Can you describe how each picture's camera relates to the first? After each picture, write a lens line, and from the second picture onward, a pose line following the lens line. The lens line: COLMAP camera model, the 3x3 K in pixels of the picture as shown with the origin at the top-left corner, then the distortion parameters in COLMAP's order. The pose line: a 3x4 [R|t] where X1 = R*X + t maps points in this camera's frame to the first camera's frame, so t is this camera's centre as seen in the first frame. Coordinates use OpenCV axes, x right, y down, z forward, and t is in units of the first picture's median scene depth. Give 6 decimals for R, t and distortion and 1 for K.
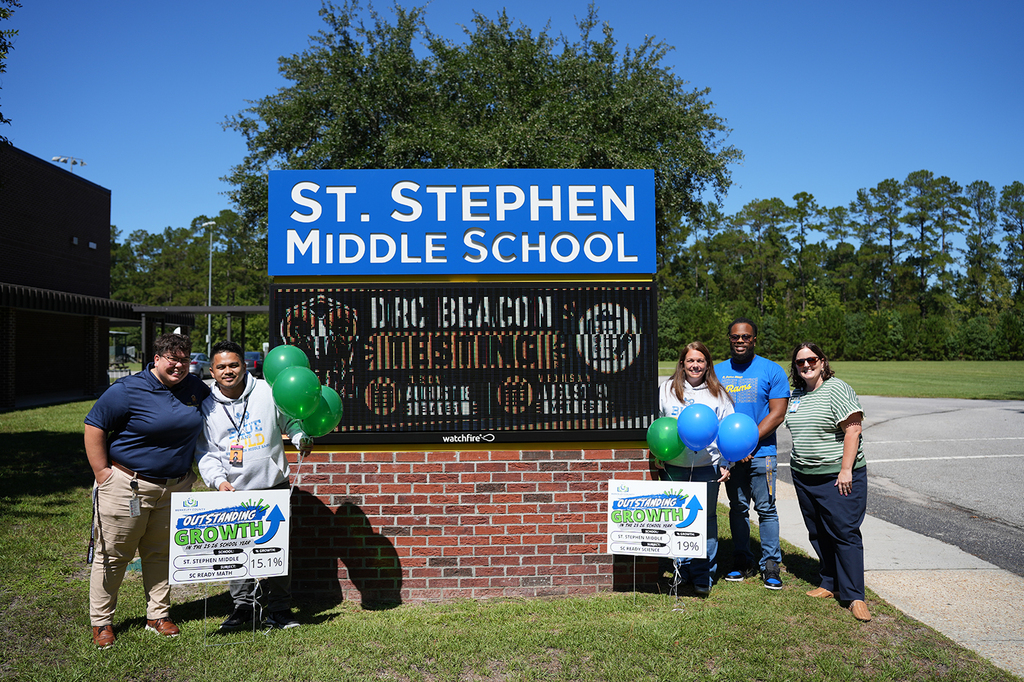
lens RADIAL K [[829.8, 0, 511.3], [0, 829.8, 332.2], [0, 0, 1]] dist [-0.081651, 0.028397]
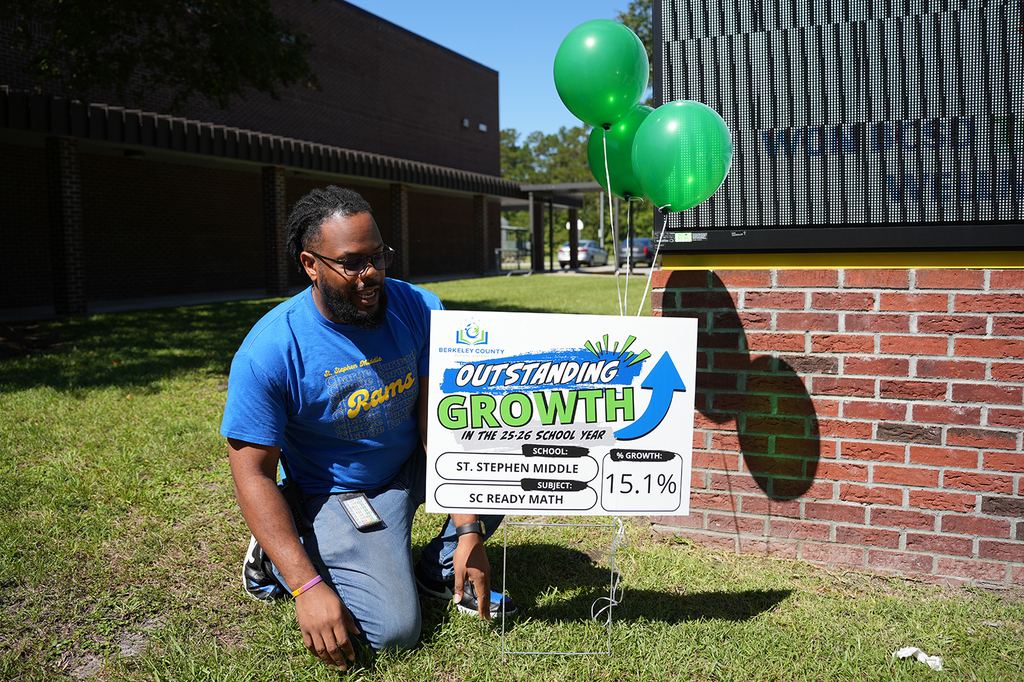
lens RADIAL K [[829.8, 0, 508.8], [0, 829.8, 338.1], [0, 0, 1]] dist [-0.081651, 0.028397]
pose [[0.893721, 0.038092, -0.447003, -0.138333], [0.020633, 0.991844, 0.125774, 0.121732], [0.448148, -0.121629, 0.885646, 0.483729]]
